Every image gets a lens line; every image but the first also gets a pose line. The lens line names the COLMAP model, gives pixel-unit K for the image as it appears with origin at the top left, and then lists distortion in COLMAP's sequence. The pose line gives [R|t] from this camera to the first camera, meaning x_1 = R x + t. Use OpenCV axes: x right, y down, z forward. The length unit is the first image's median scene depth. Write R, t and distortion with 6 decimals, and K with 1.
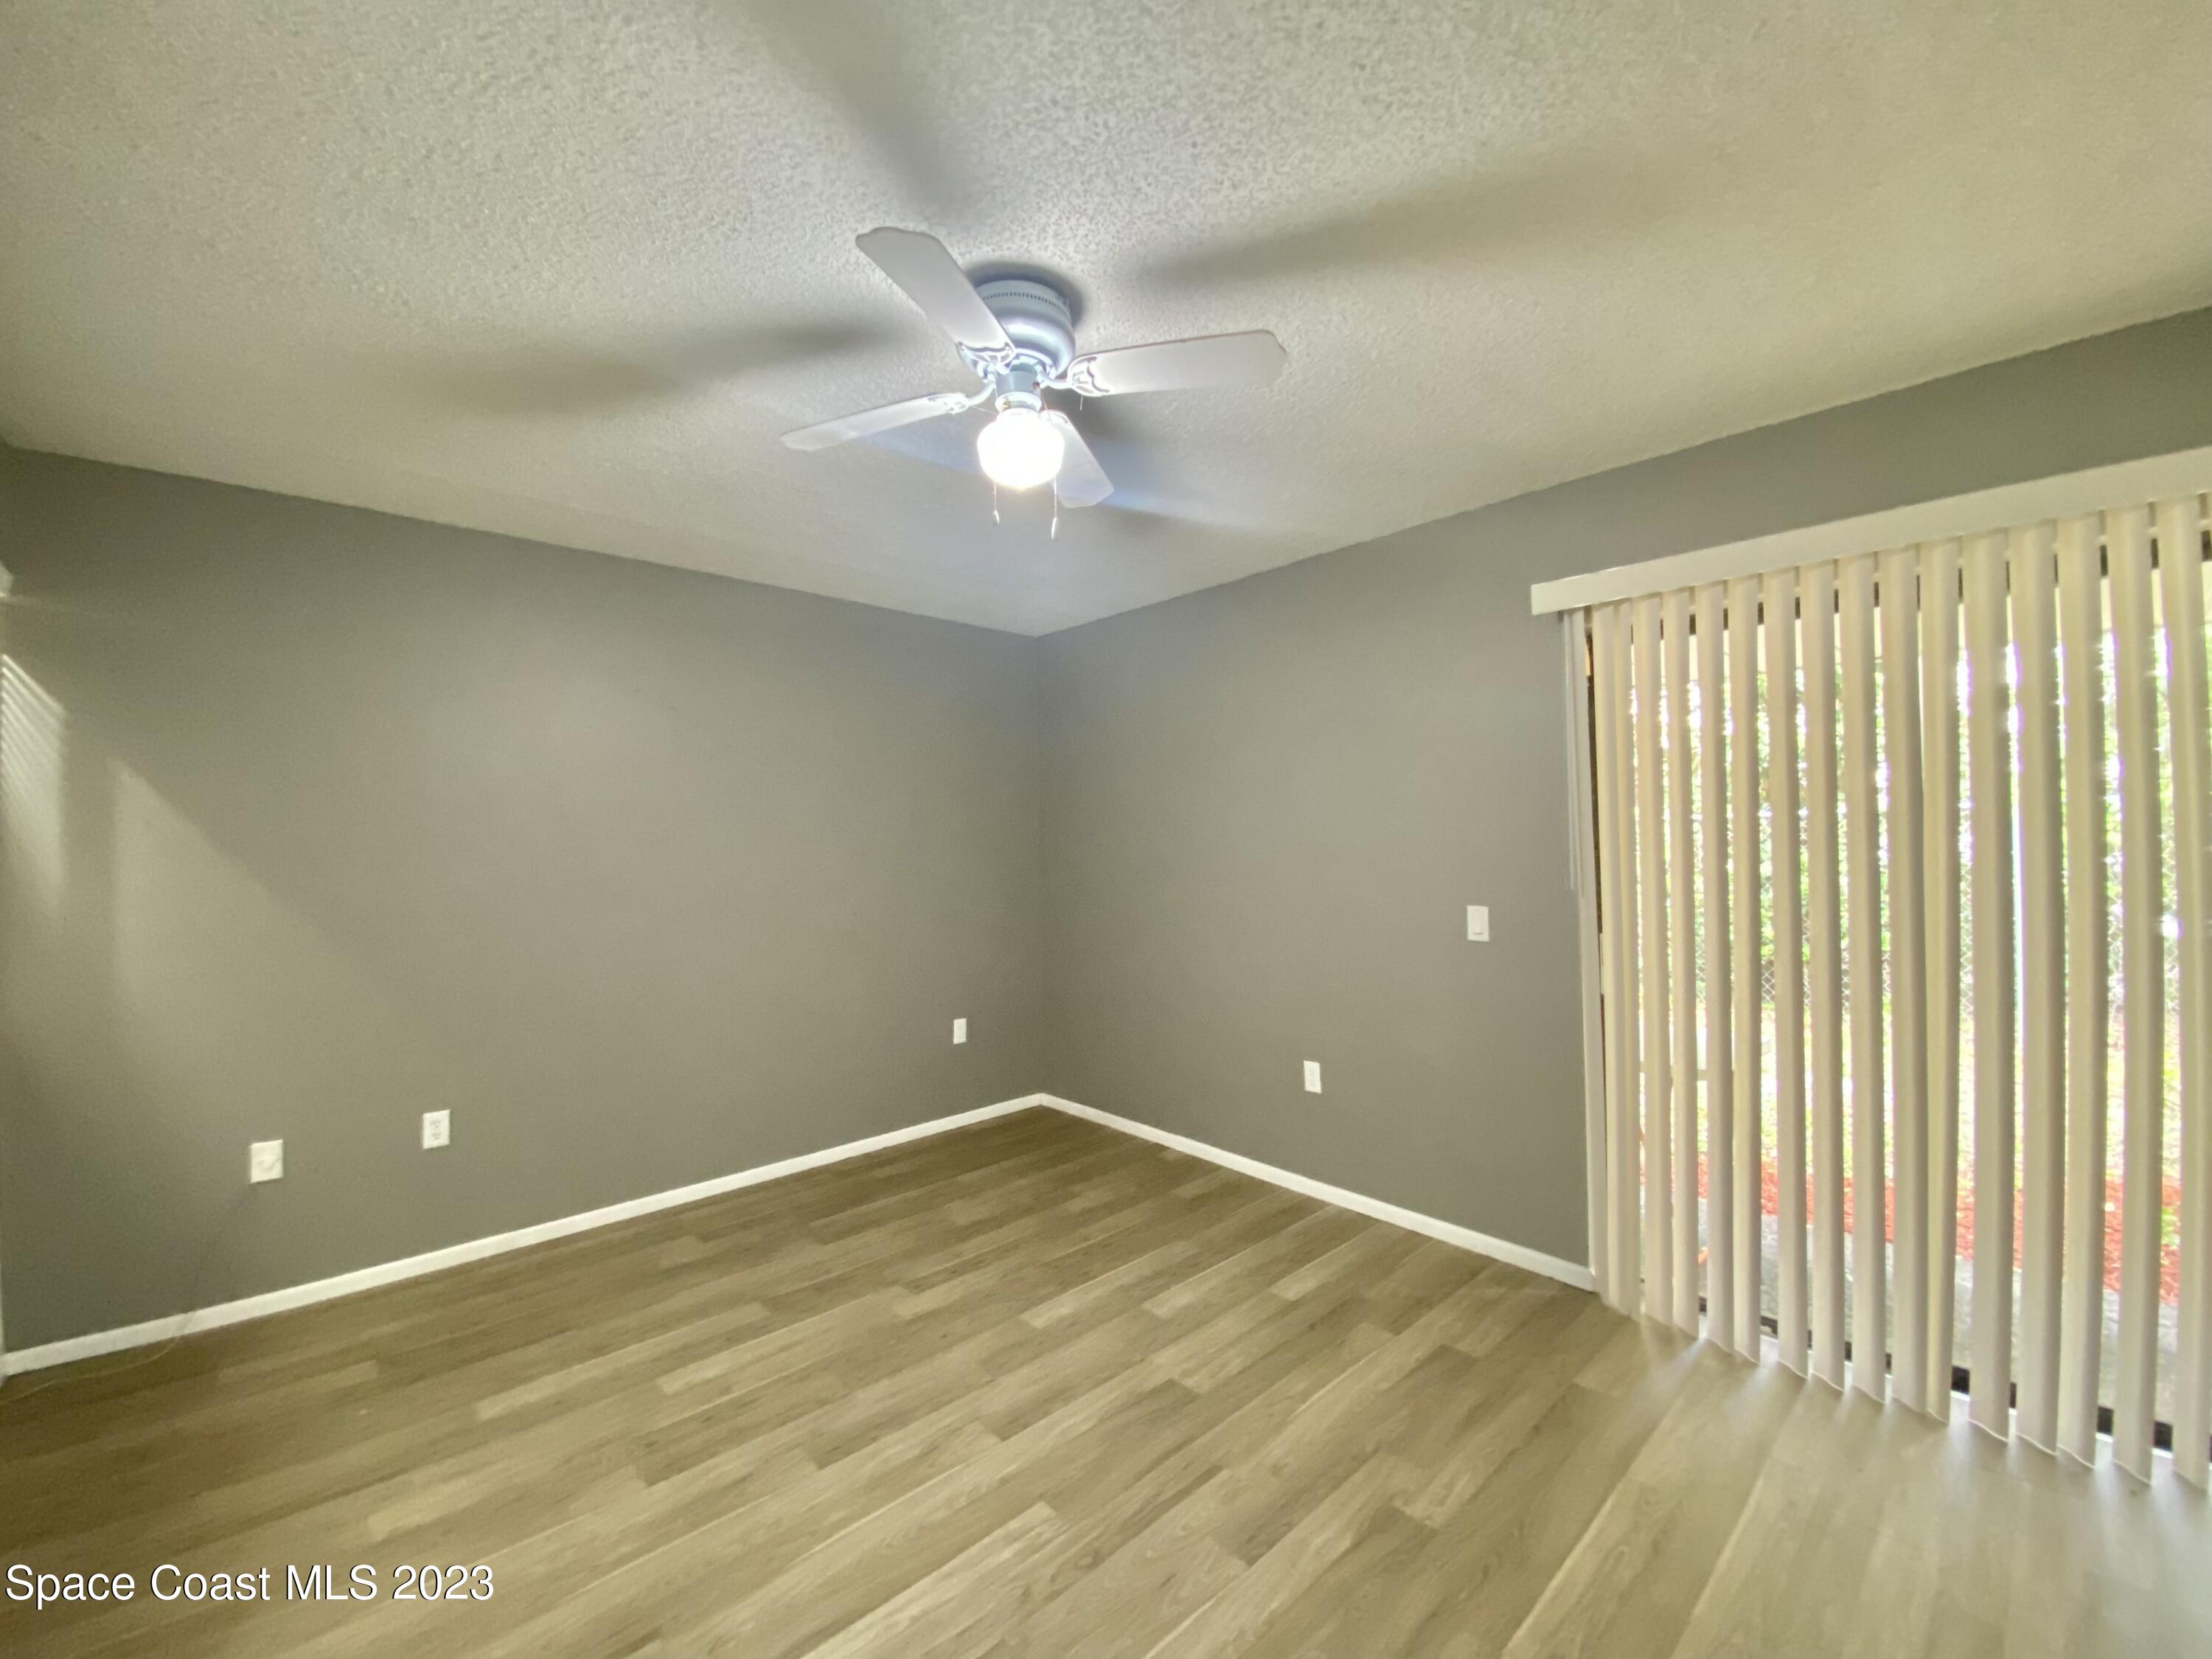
lens RADIAL K [[904.3, 0, 1118.1], [0, 904.3, 824.4], [0, 0, 1]] dist [0.009854, -0.009976]
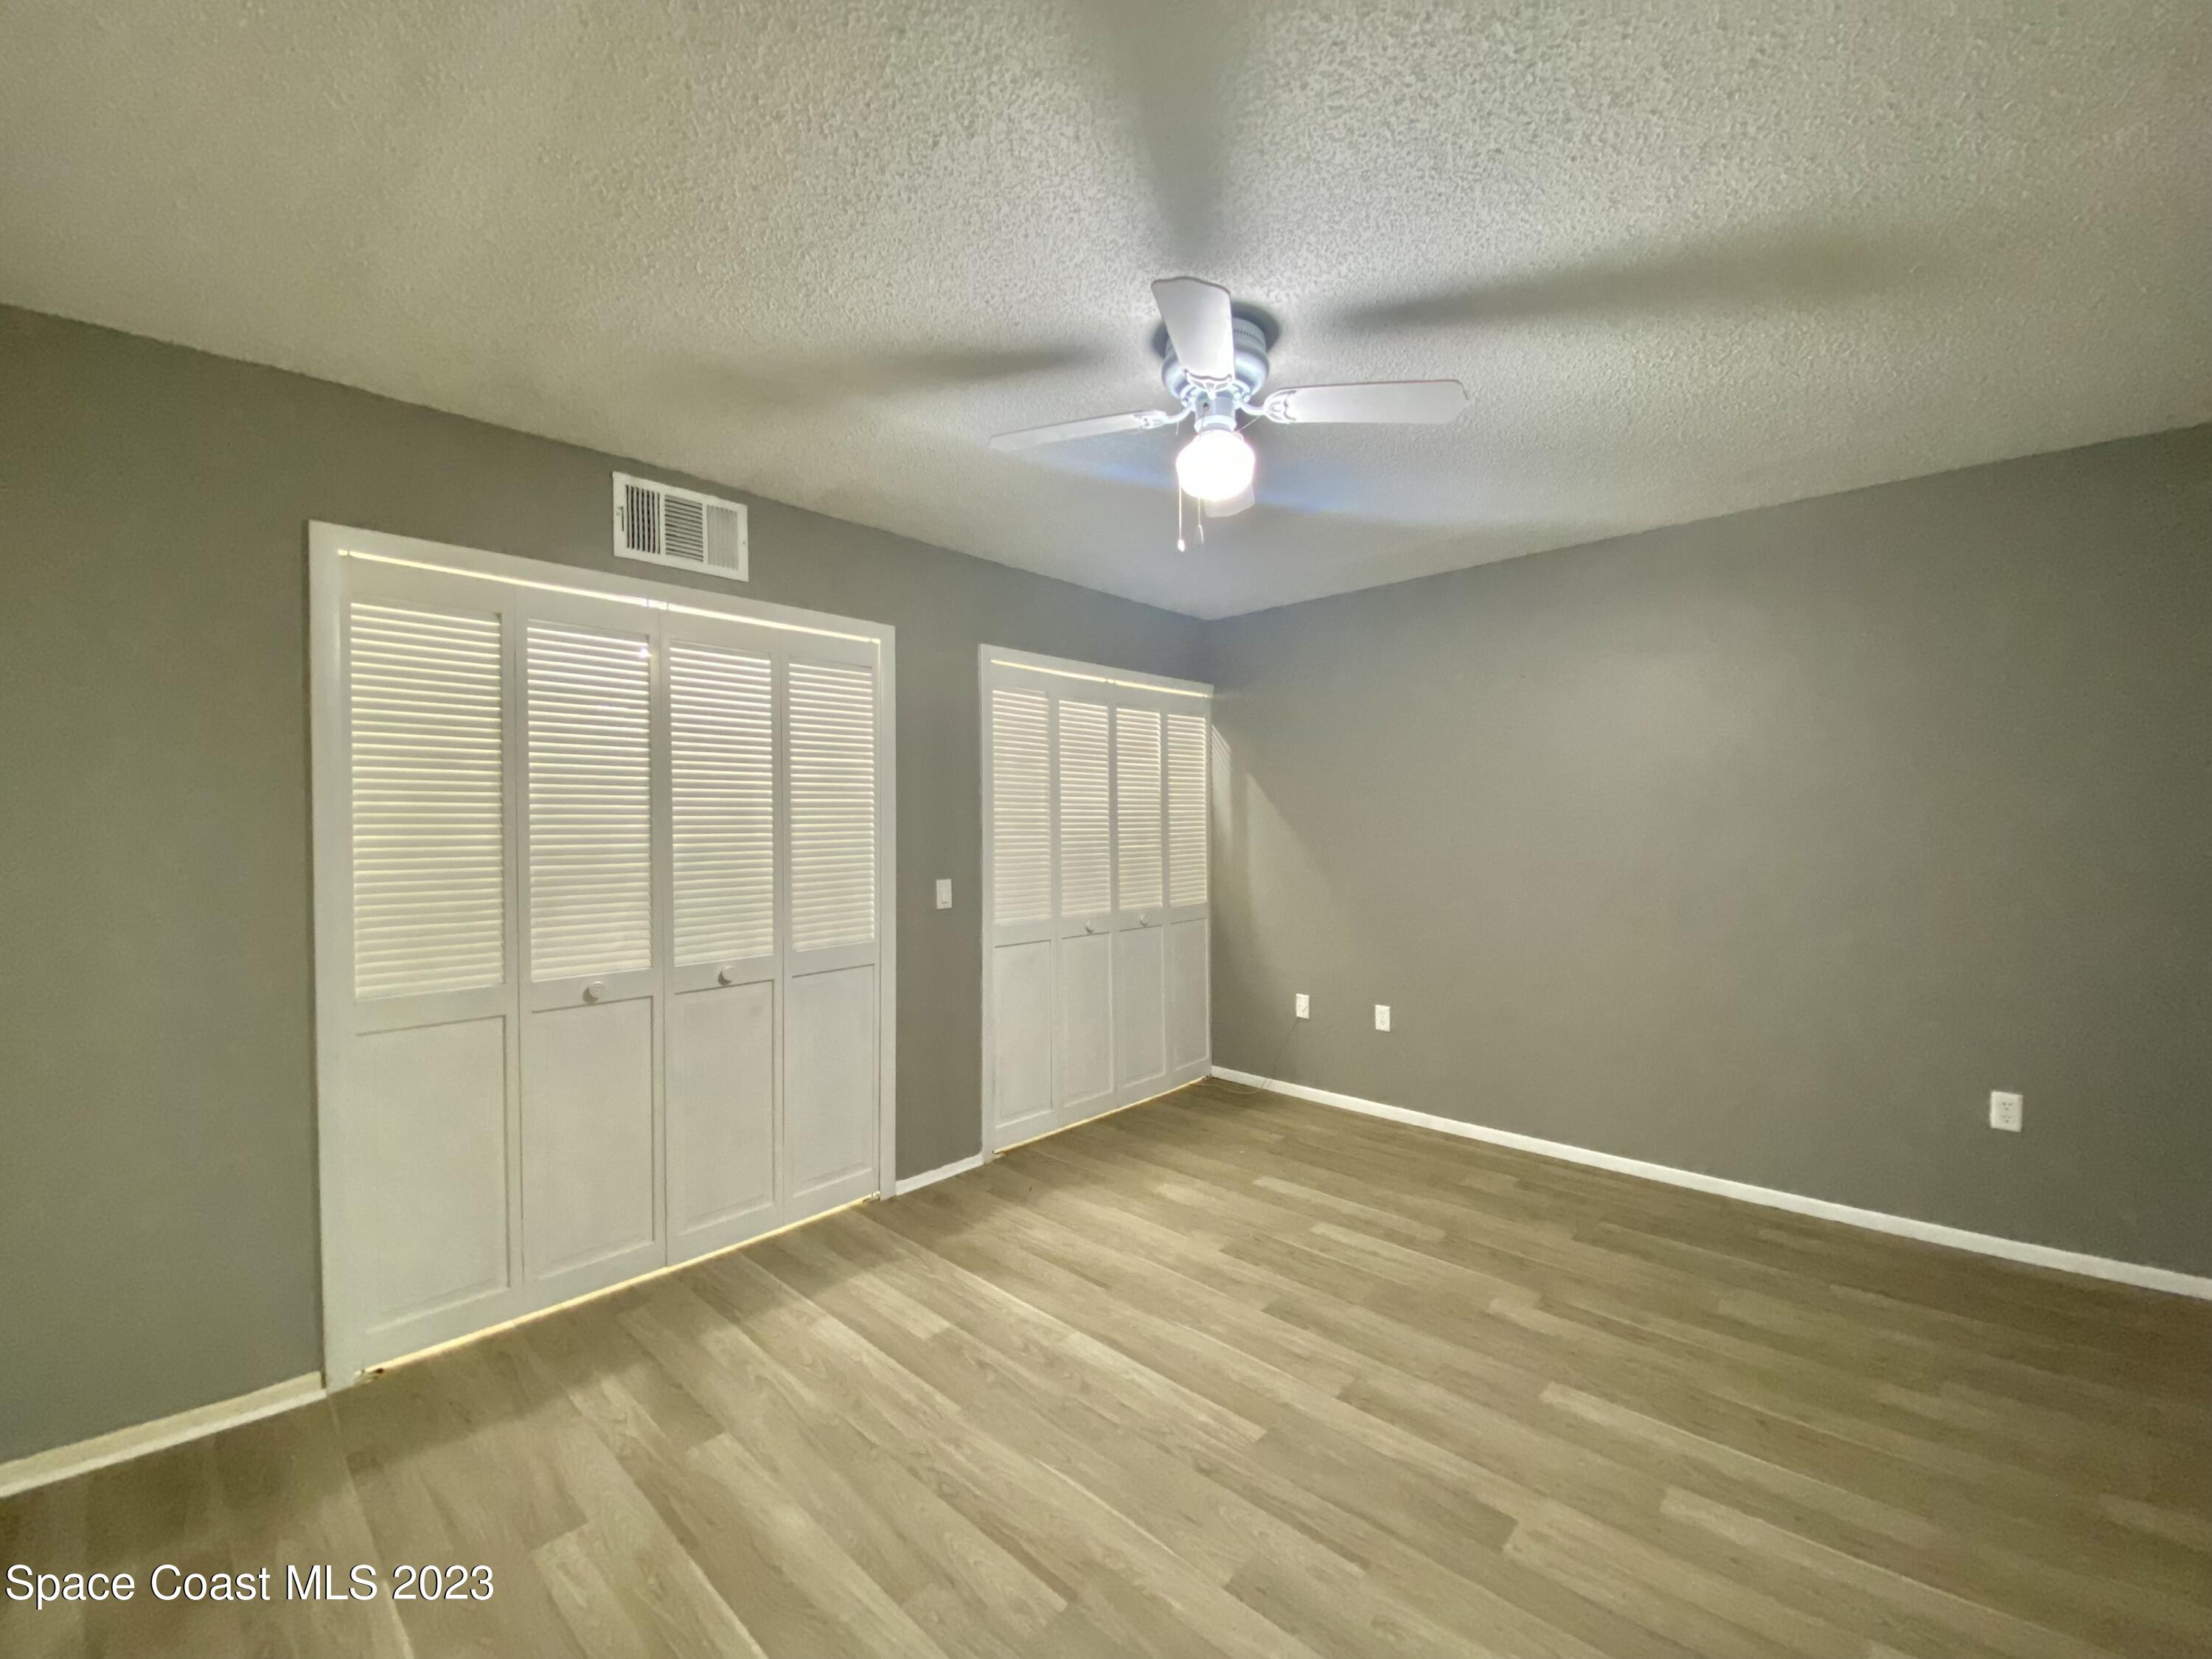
lens RADIAL K [[904.3, 0, 1107.1], [0, 904.3, 823.0], [0, 0, 1]] dist [0.009854, -0.009976]
pose [[0.062910, 0.011197, -0.997956, 0.758401], [0.018945, 0.999743, 0.012411, 0.008232], [0.997839, -0.019687, 0.062682, 0.594767]]
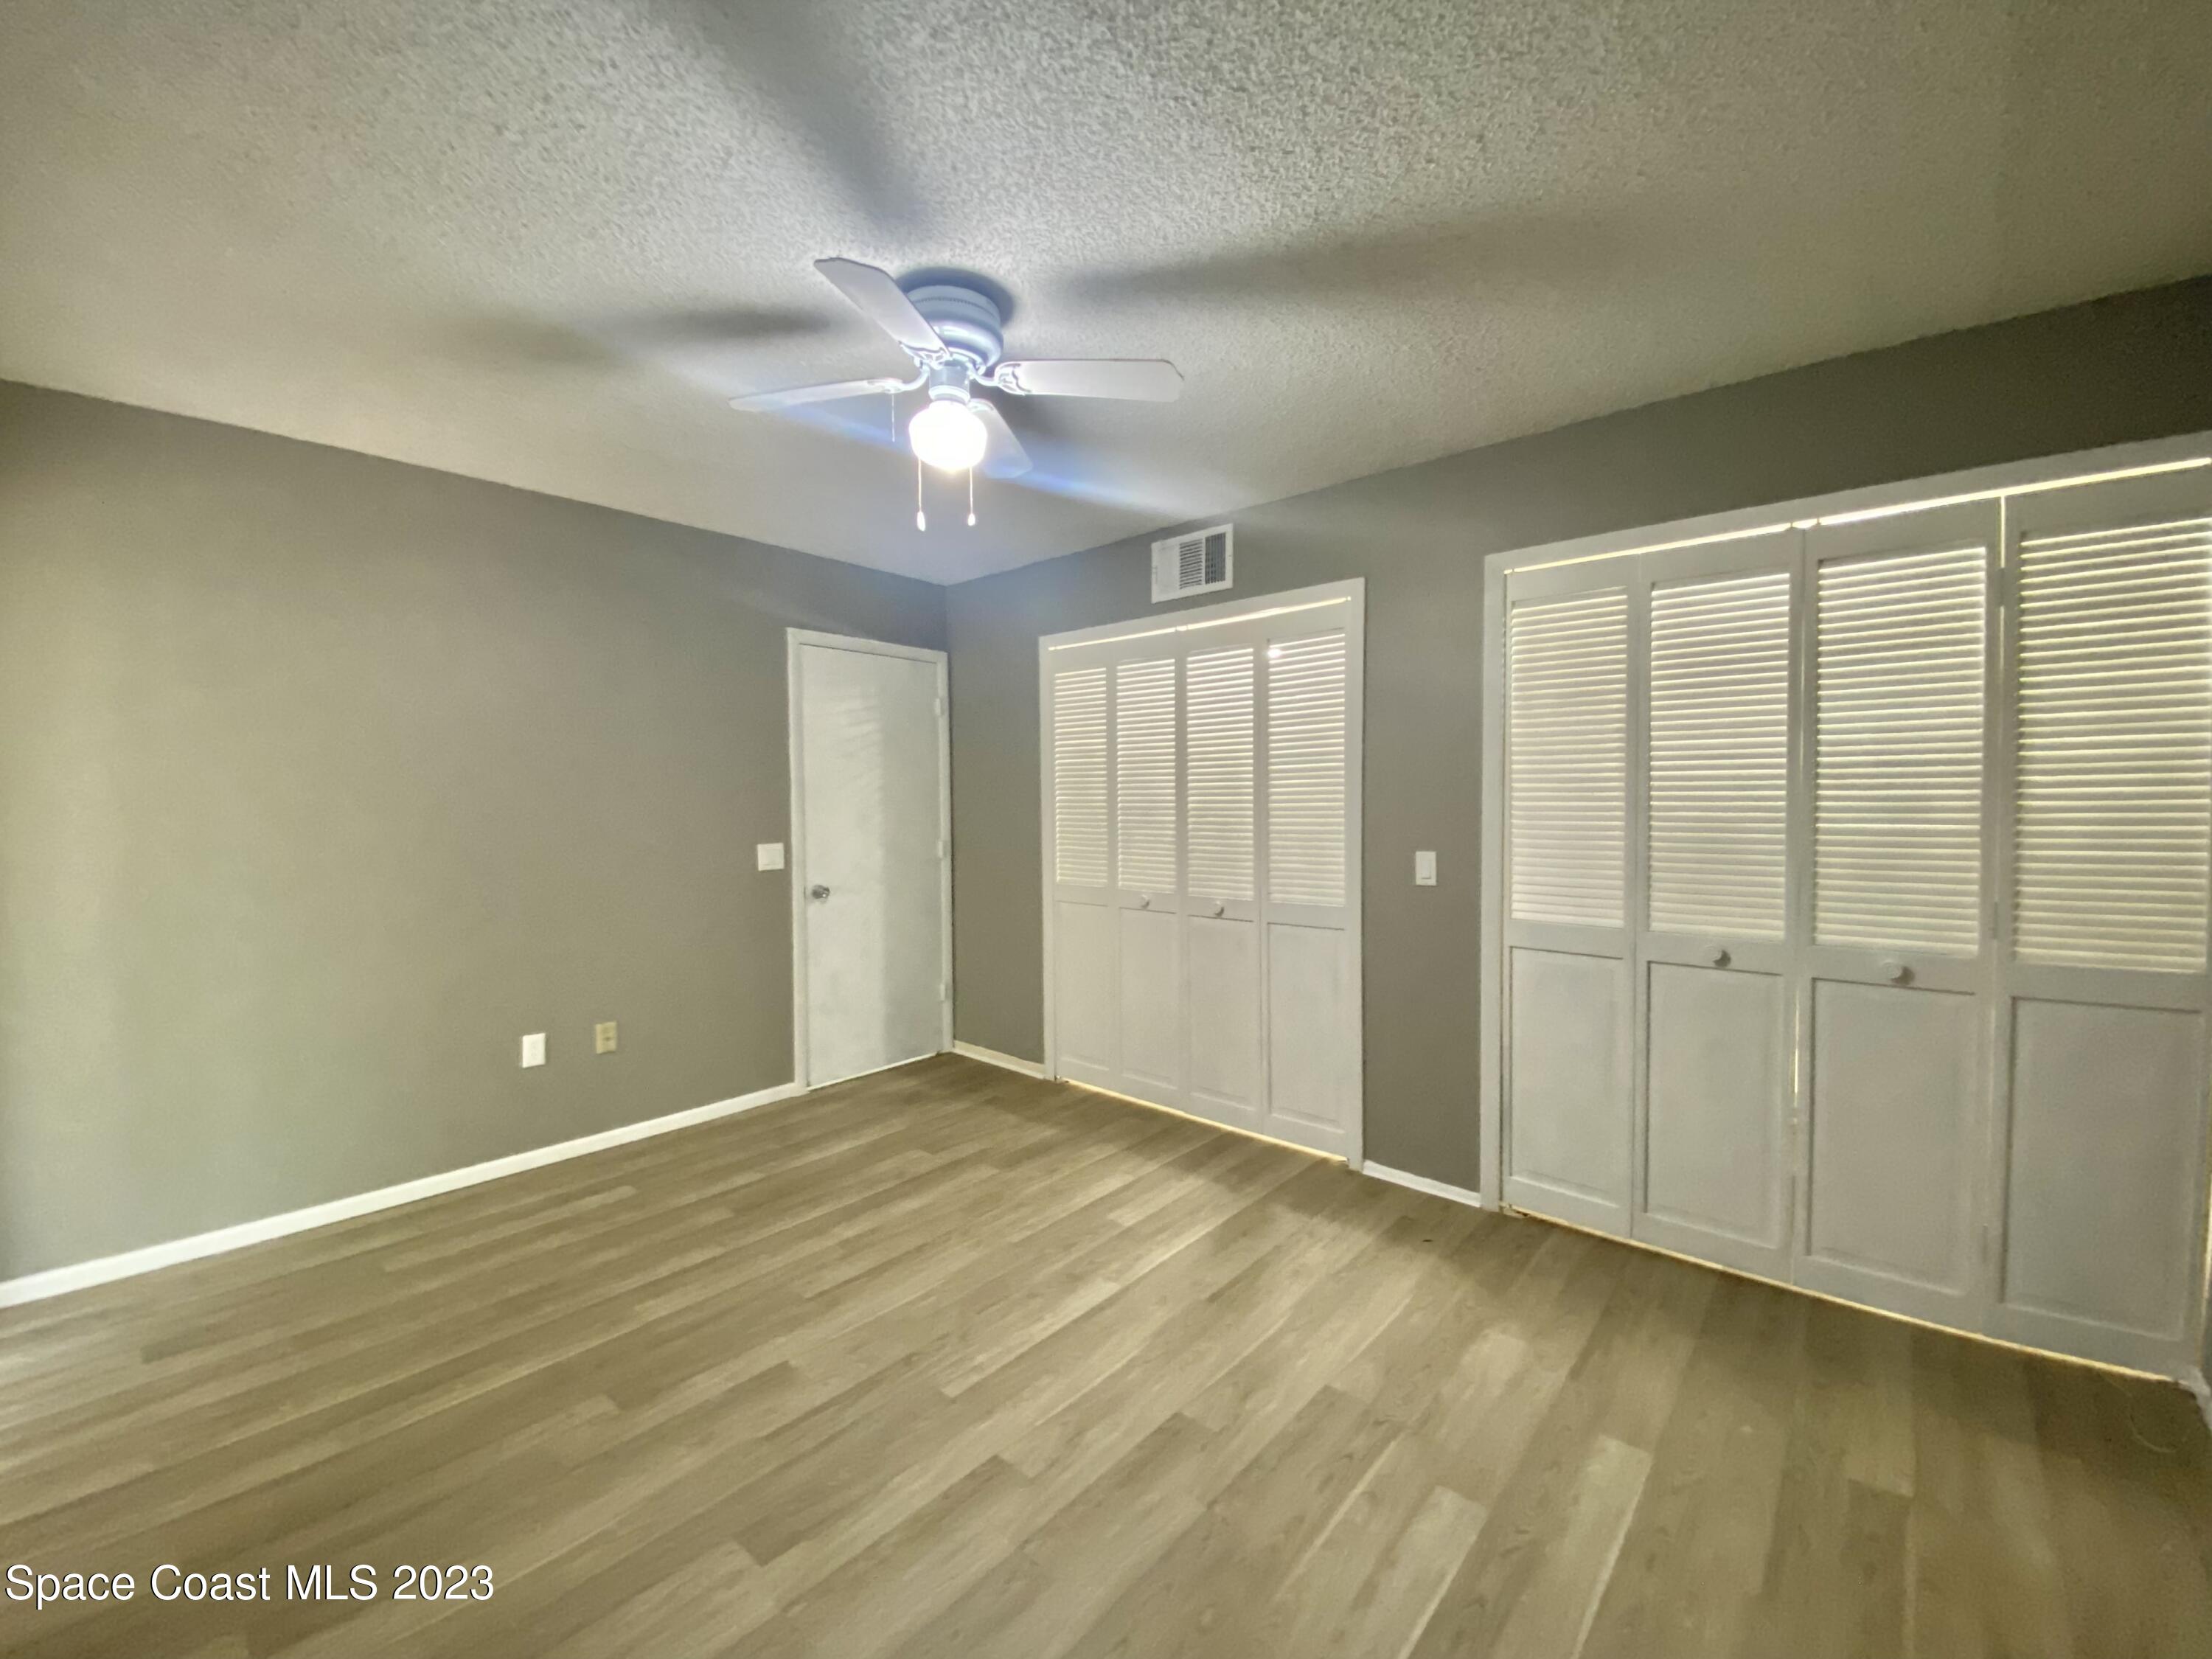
lens RADIAL K [[904.3, 0, 1108.0], [0, 904.3, 818.4], [0, 0, 1]] dist [0.009854, -0.009976]
pose [[-0.996044, 0.023072, -0.085809, -0.150925], [0.022024, 0.999671, 0.013132, 0.040021], [0.086084, 0.011190, -0.996225, 1.630598]]
